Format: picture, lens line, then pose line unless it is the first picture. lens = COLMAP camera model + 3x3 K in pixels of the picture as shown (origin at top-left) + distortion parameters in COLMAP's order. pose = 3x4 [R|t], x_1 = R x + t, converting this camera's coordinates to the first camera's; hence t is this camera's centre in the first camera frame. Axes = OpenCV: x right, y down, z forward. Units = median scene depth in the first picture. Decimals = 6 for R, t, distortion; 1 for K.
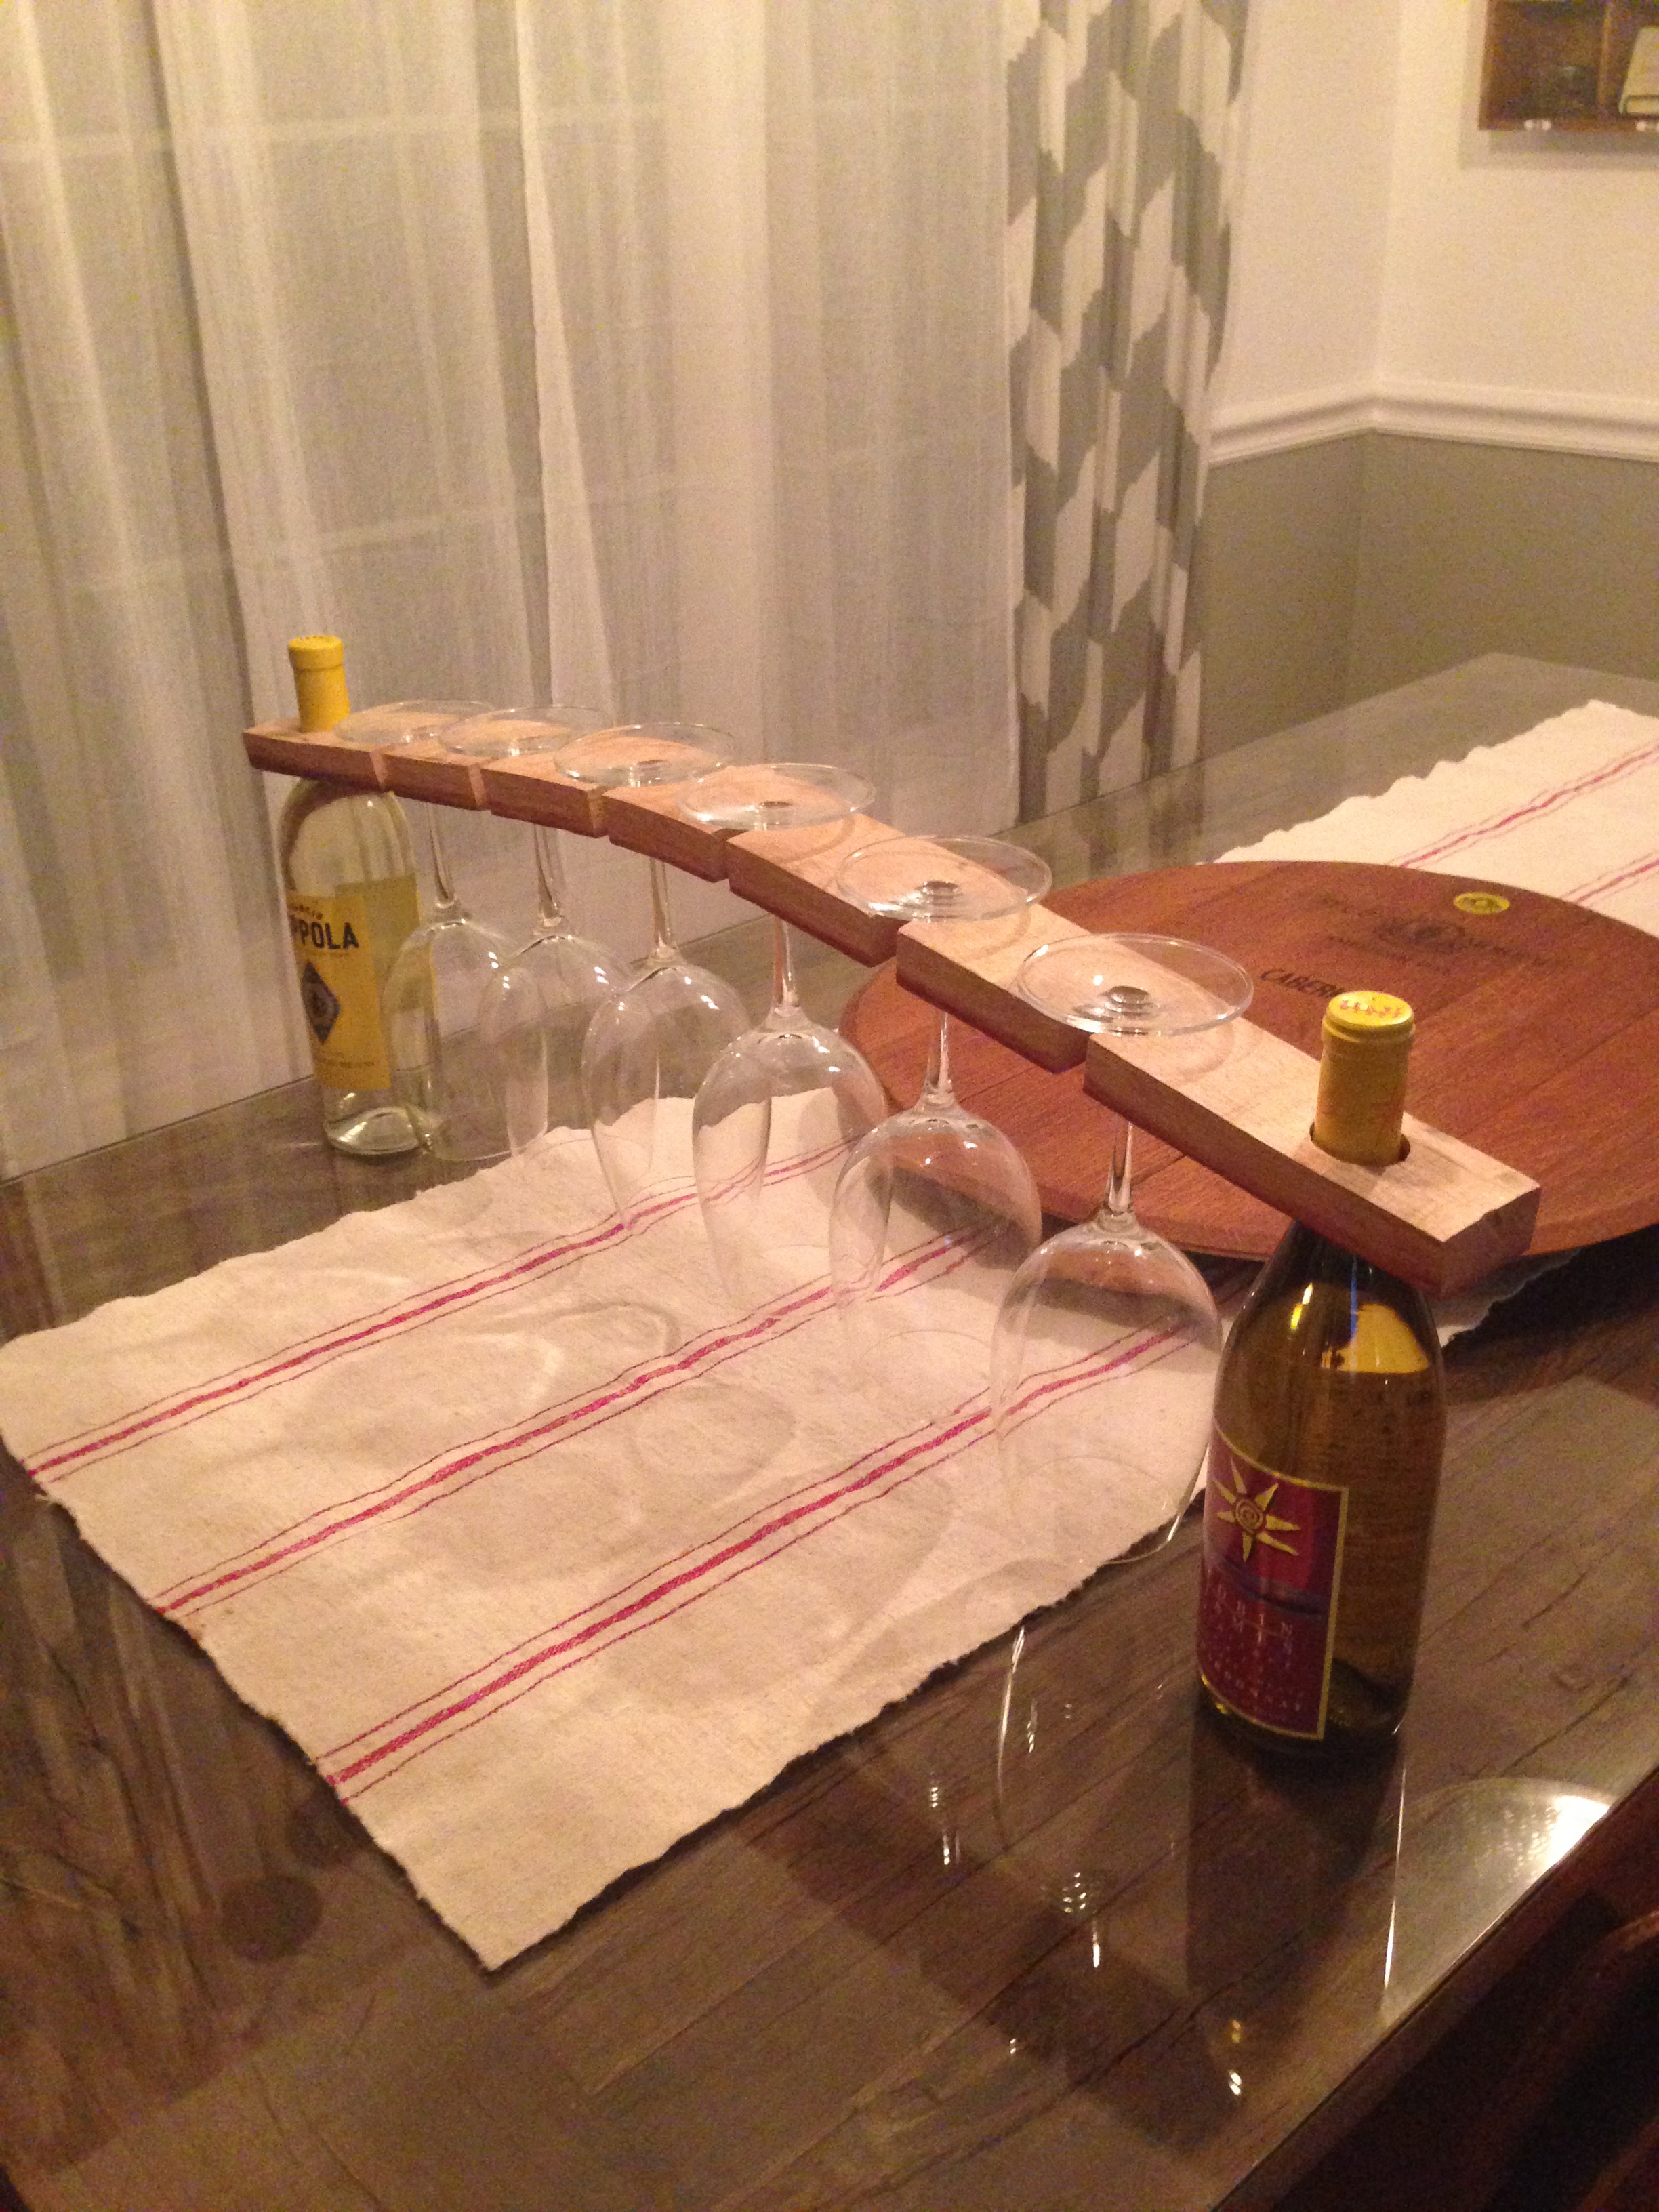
lens RADIAL K [[2029.8, 0, 829.3], [0, 2029.8, 1094.3], [0, 0, 1]] dist [0.138729, -0.261728]
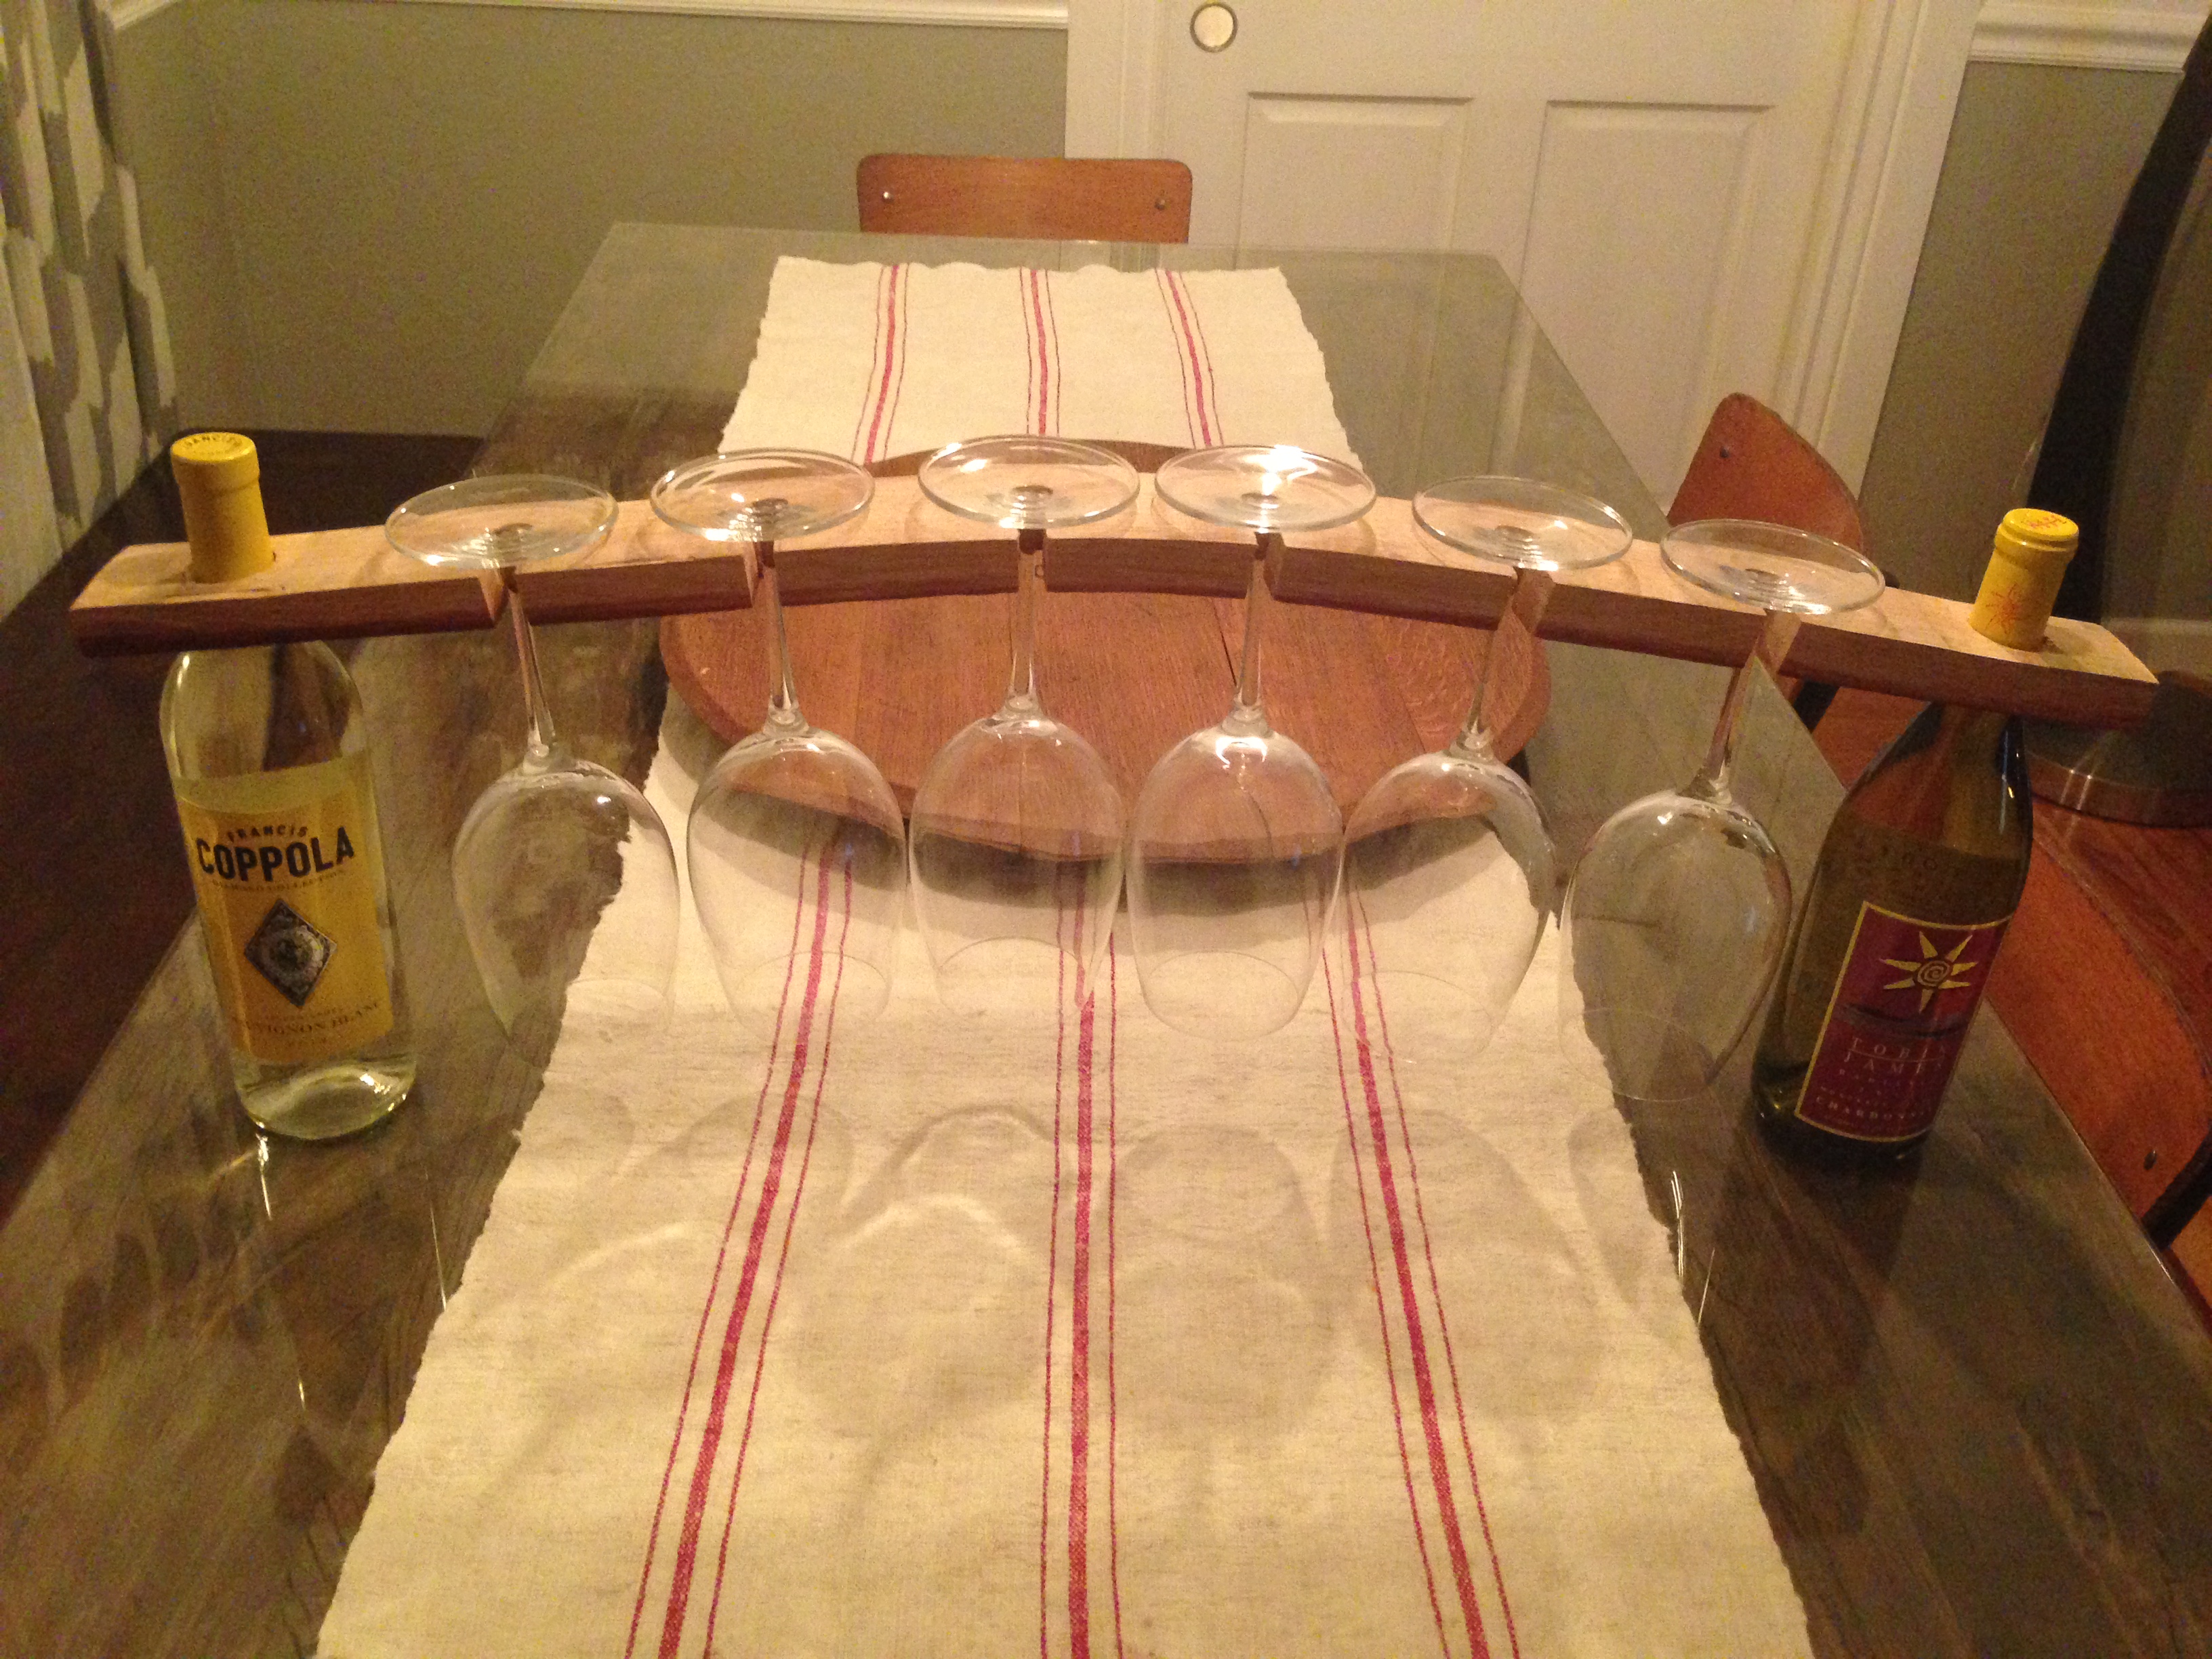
lens RADIAL K [[2029.8, 0, 1099.0], [0, 2029.8, 818.9], [0, 0, 1]] dist [0.138729, -0.261728]
pose [[0.642777, -0.341746, 0.685600, -0.682601], [0.279047, 0.937941, 0.205911, -0.197046], [-0.713422, 0.058960, 0.698250, 0.391448]]
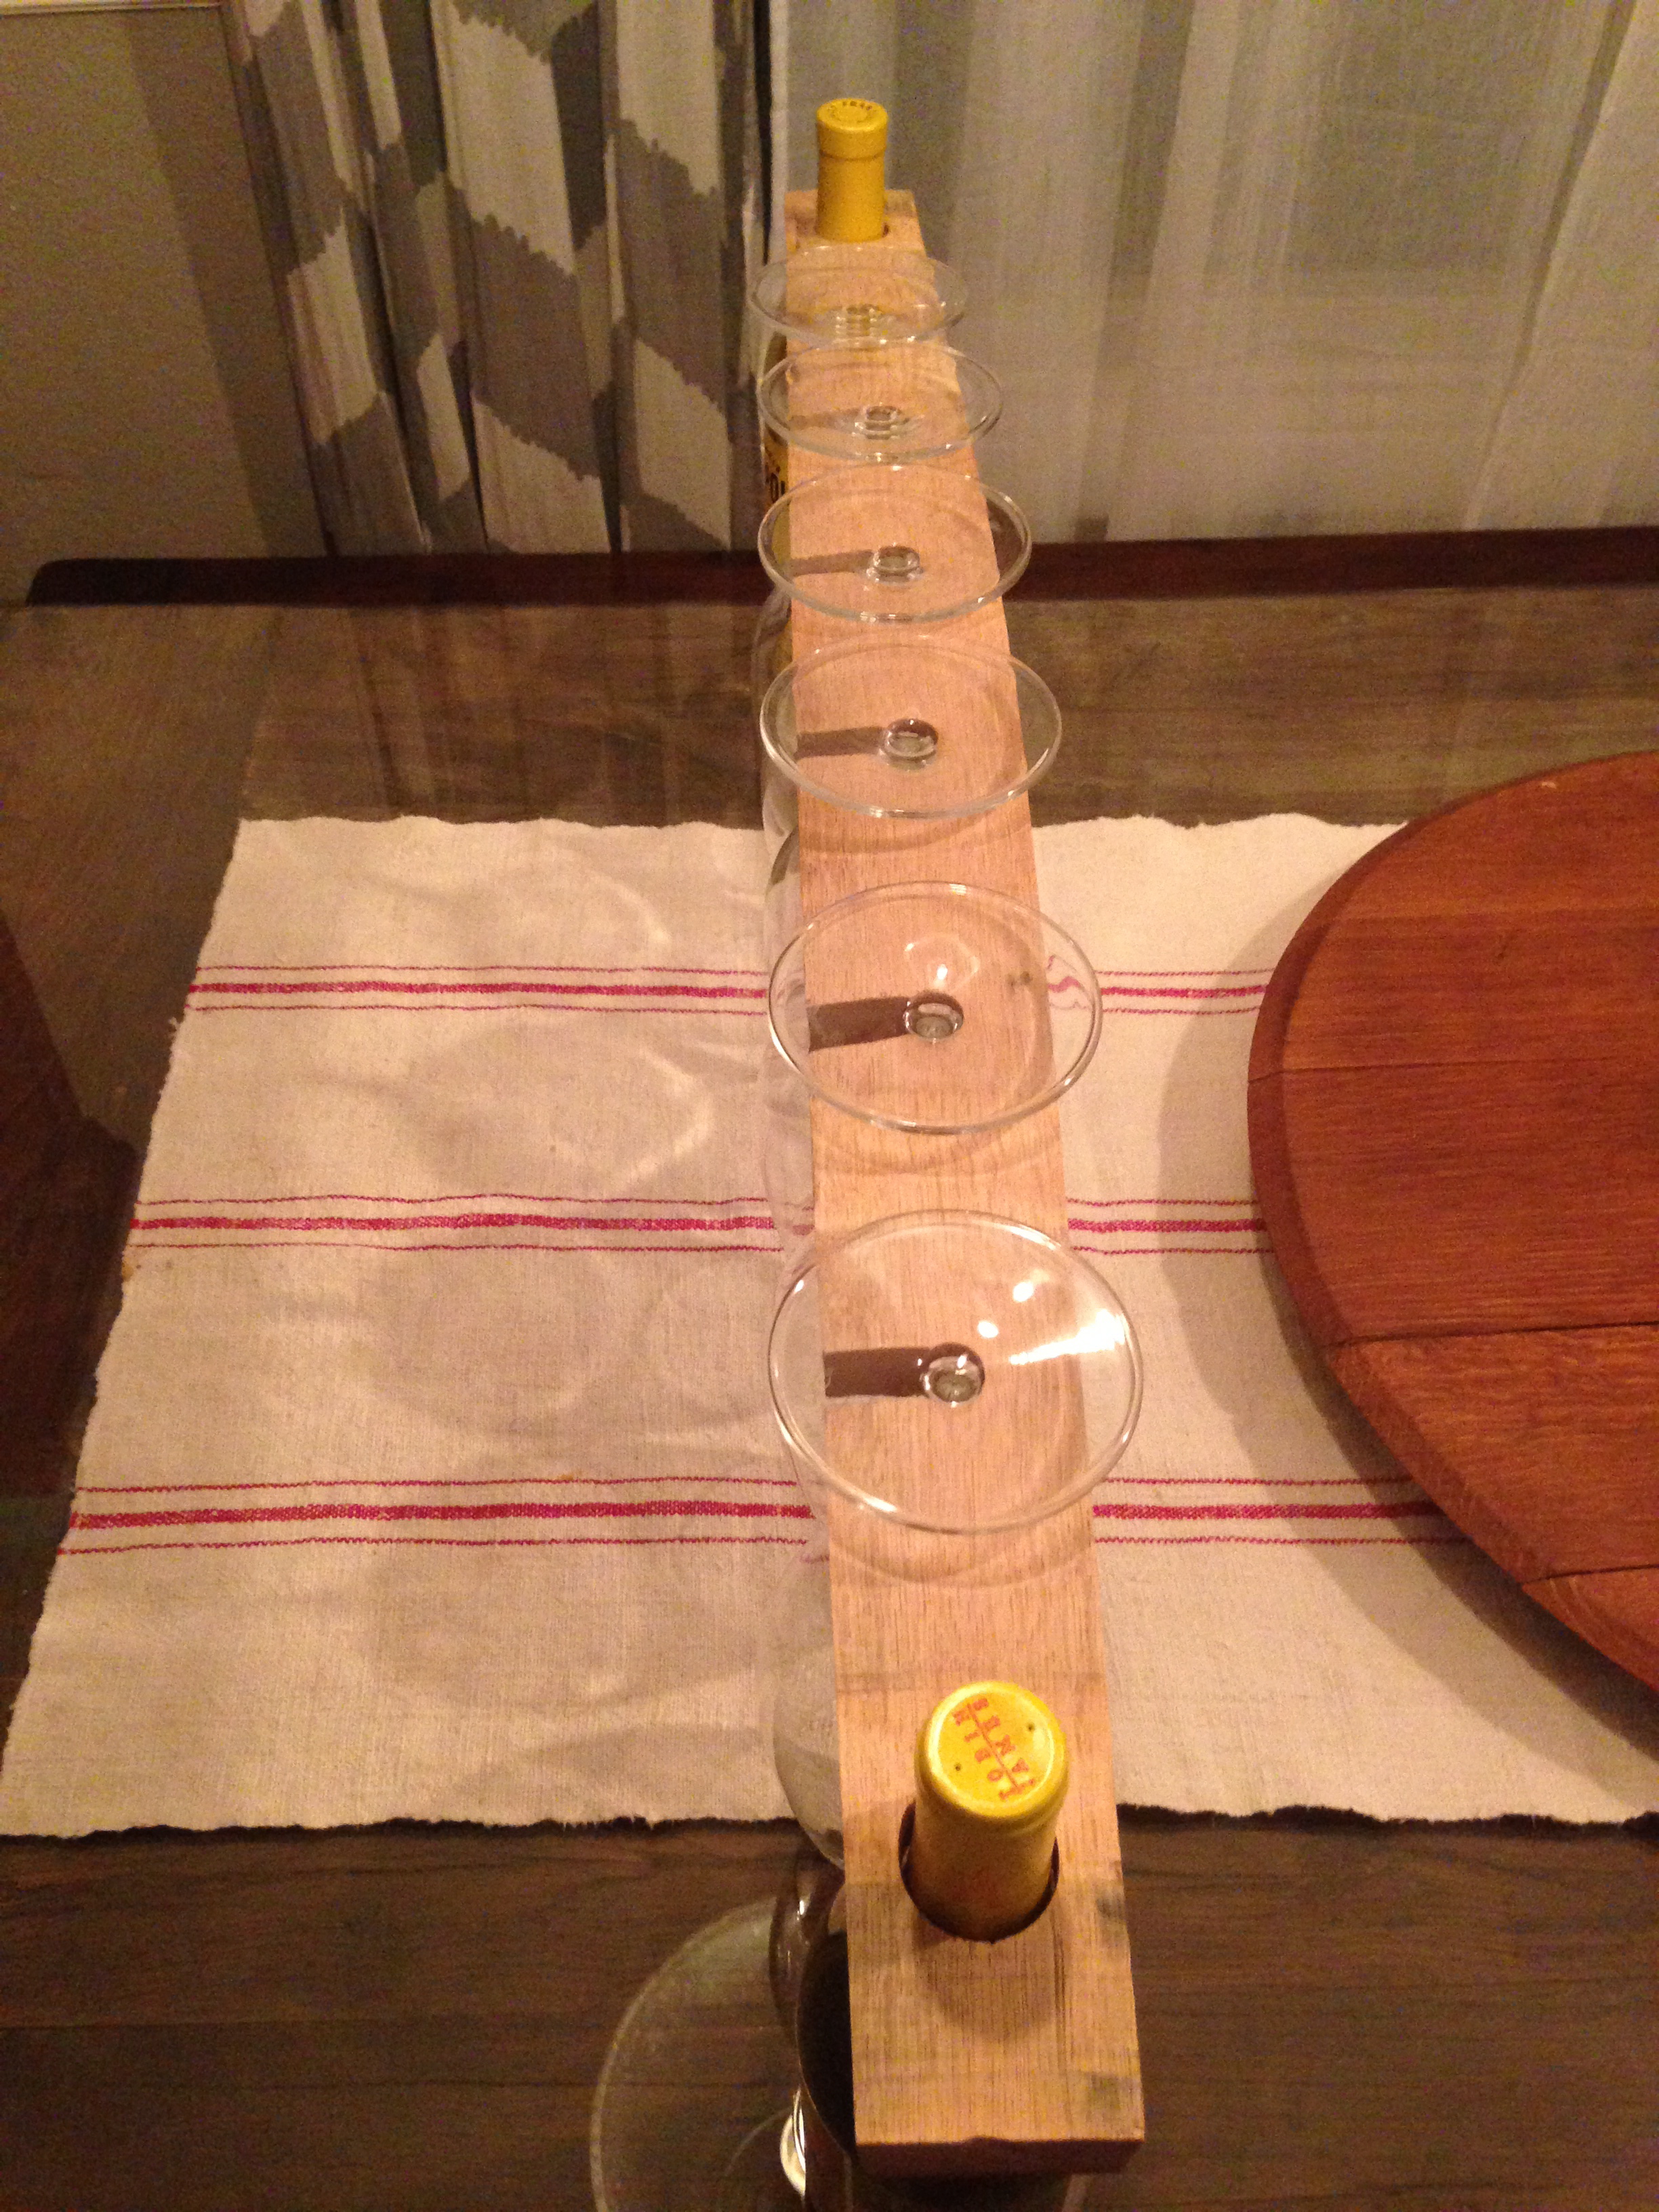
lens RADIAL K [[2029.8, 0, 829.3], [0, 2029.8, 1094.3], [0, 0, 1]] dist [0.138729, -0.261728]
pose [[0.769915, 0.503229, -0.392417, 0.251838], [-0.315656, 0.834753, 0.451164, -0.309363], [0.554610, -0.223489, 0.801536, 0.386940]]
